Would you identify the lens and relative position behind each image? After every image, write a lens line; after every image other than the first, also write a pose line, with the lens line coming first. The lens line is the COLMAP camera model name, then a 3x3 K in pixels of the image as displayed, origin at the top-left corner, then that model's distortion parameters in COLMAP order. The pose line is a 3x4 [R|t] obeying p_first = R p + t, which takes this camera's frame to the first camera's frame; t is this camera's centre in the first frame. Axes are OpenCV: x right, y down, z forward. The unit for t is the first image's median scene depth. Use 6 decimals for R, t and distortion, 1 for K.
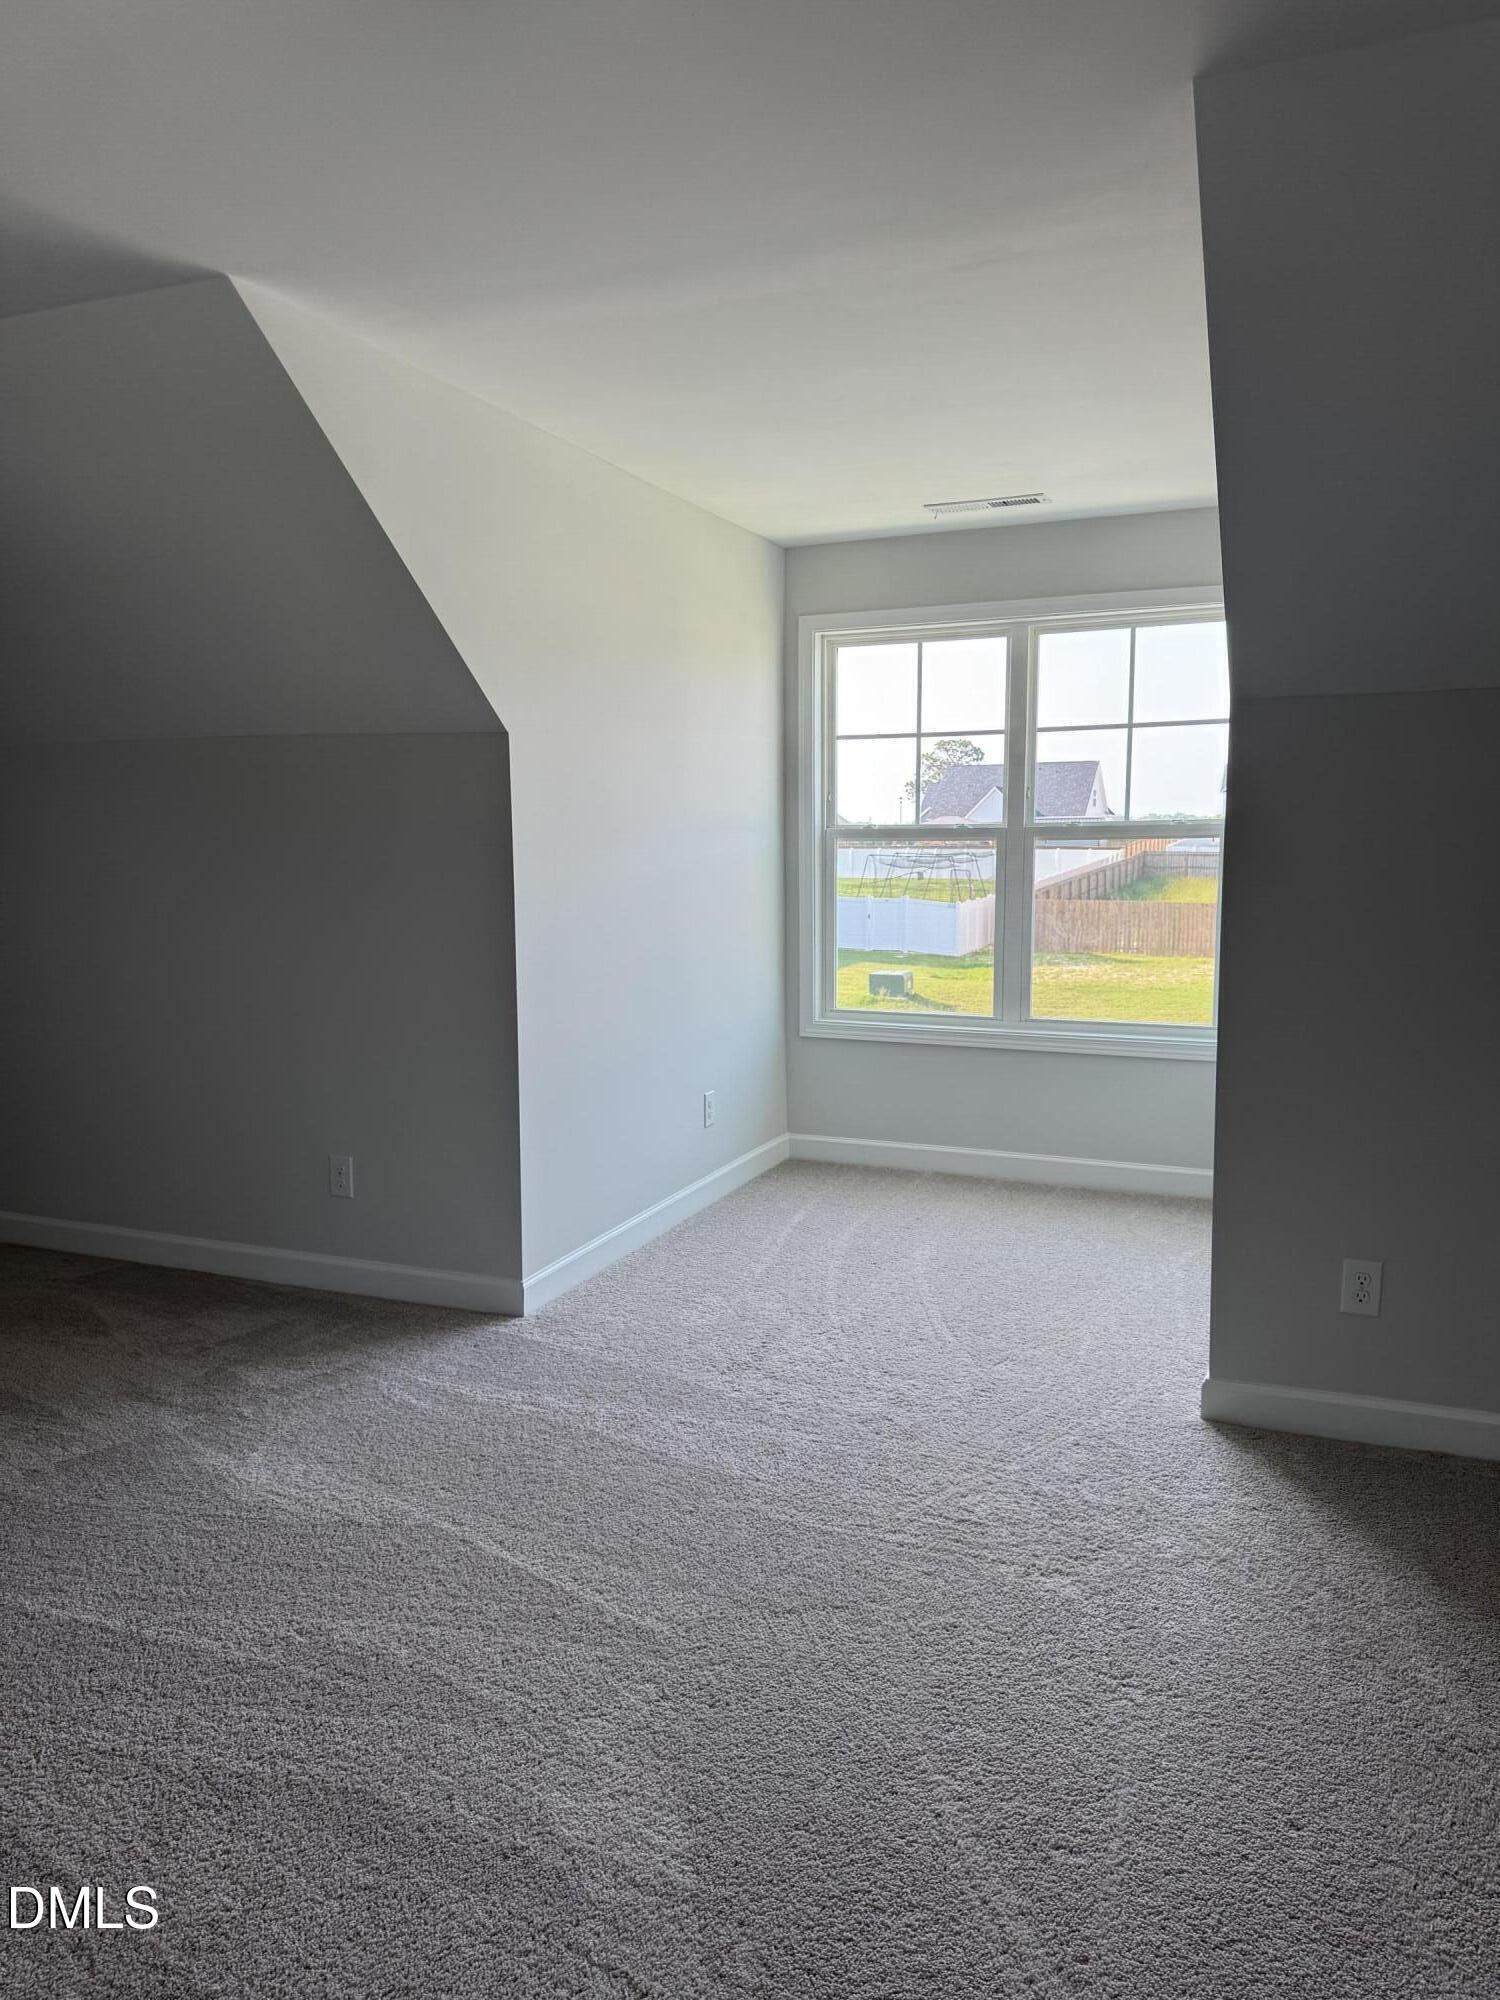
lens RADIAL K [[1360.7, 0, 762.1], [0, 1360.7, 1010.5], [0, 0, 1]] dist [0.010506, -0.019772]
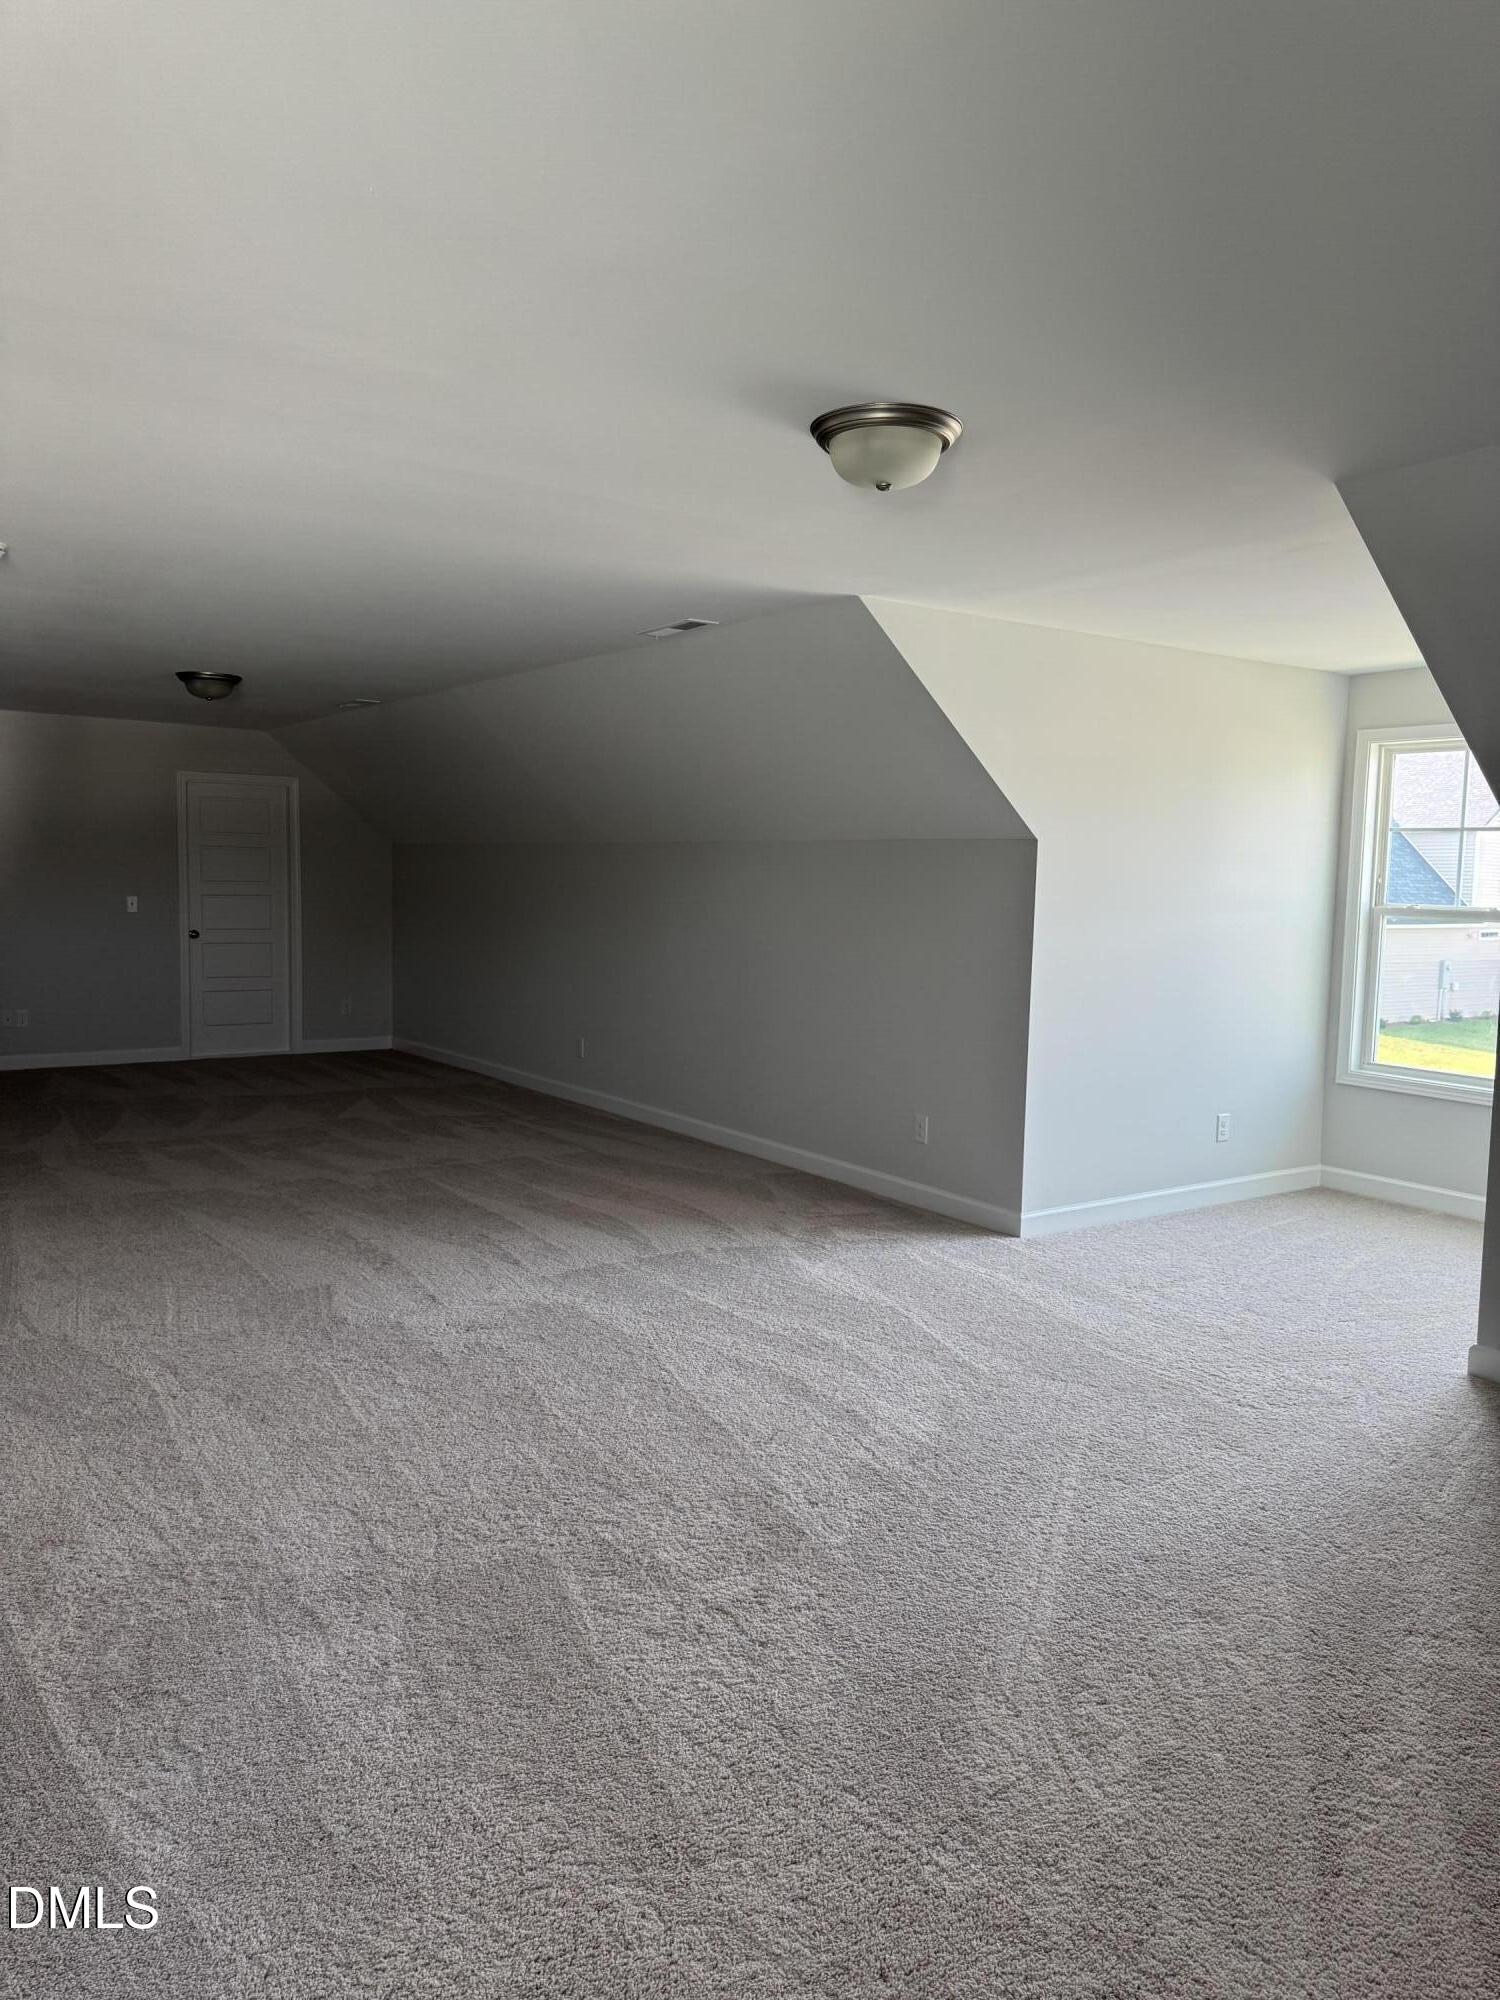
lens RADIAL K [[1360.7, 0, 746.9], [0, 1360.7, 998.8], [0, 0, 1]] dist [0.010506, -0.019772]
pose [[0.834648, 0.067050, -0.546687, 0.405175], [-0.095542, 0.995140, -0.023816, 0.038830], [0.542434, 0.072109, 0.836998, -0.442128]]
